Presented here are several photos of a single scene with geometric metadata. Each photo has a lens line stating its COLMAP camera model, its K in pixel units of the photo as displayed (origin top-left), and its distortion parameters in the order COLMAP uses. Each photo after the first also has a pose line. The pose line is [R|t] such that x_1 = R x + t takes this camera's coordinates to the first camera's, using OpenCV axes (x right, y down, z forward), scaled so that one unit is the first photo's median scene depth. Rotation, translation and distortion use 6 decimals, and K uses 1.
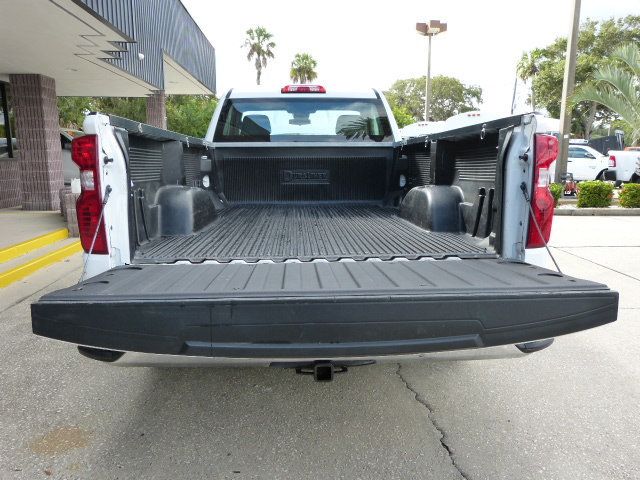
lens RADIAL K [[479.3, 0, 317.7], [0, 479.3, 240.6], [0, 0, 1]] dist [-0.026751, 0.008229]
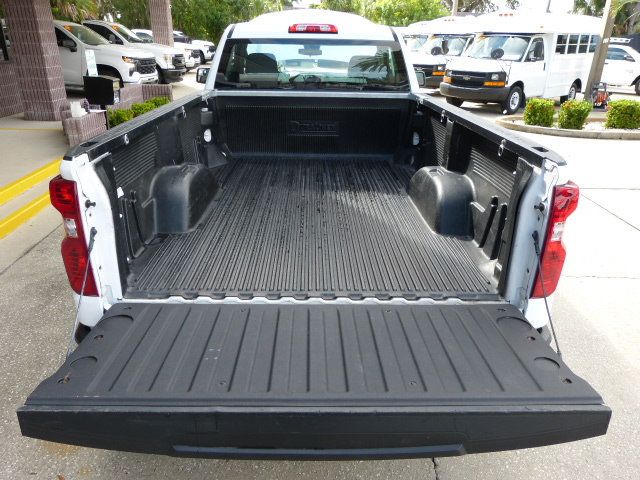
lens RADIAL K [[478.2, 0, 319.9], [0, 478.2, 240.9], [0, 0, 1]] dist [-0.015366, 0.002857]
pose [[0.999329, 0.030610, -0.020110, 0.011948], [-0.025147, 0.972656, 0.230884, -0.121997], [0.026627, -0.230224, 0.972773, 0.032314]]
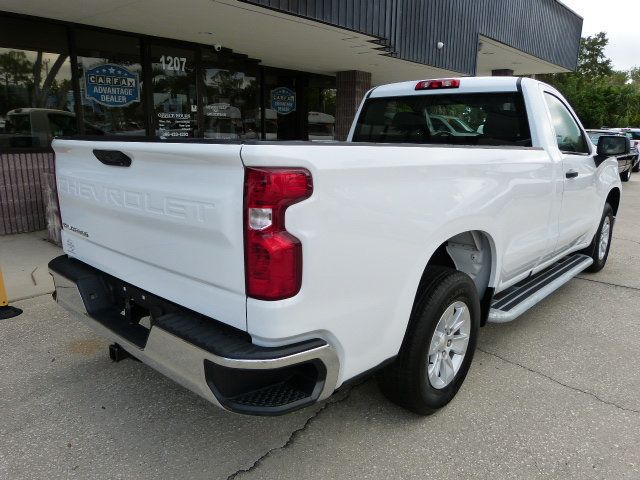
lens RADIAL K [[479.3, 0, 317.7], [0, 479.3, 240.6], [0, 0, 1]] dist [-0.026751, 0.008229]
pose [[0.707335, 0.167572, -0.686729, 0.434613], [-0.138196, 0.985530, 0.098141, -0.074355], [0.693238, 0.025484, 0.720258, 0.179319]]
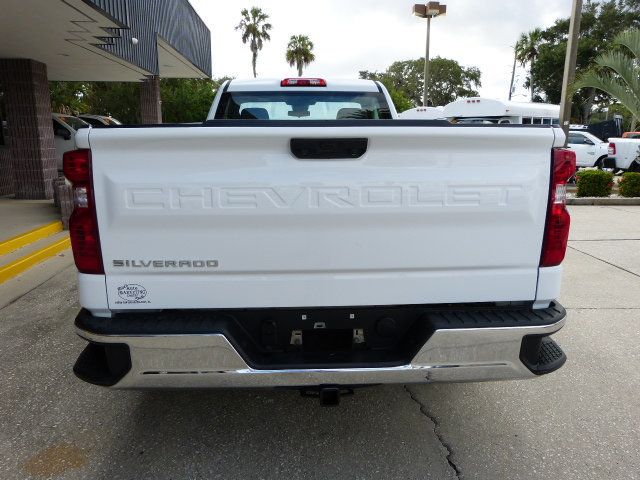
lens RADIAL K [[479.3, 0, 317.7], [0, 479.3, 240.6], [0, 0, 1]] dist [-0.026751, 0.008229]
pose [[0.999966, 0.000955, 0.008187, -0.007509], [-0.001251, 0.999344, 0.036187, -0.027998], [-0.008147, -0.036196, 0.999312, 0.018876]]
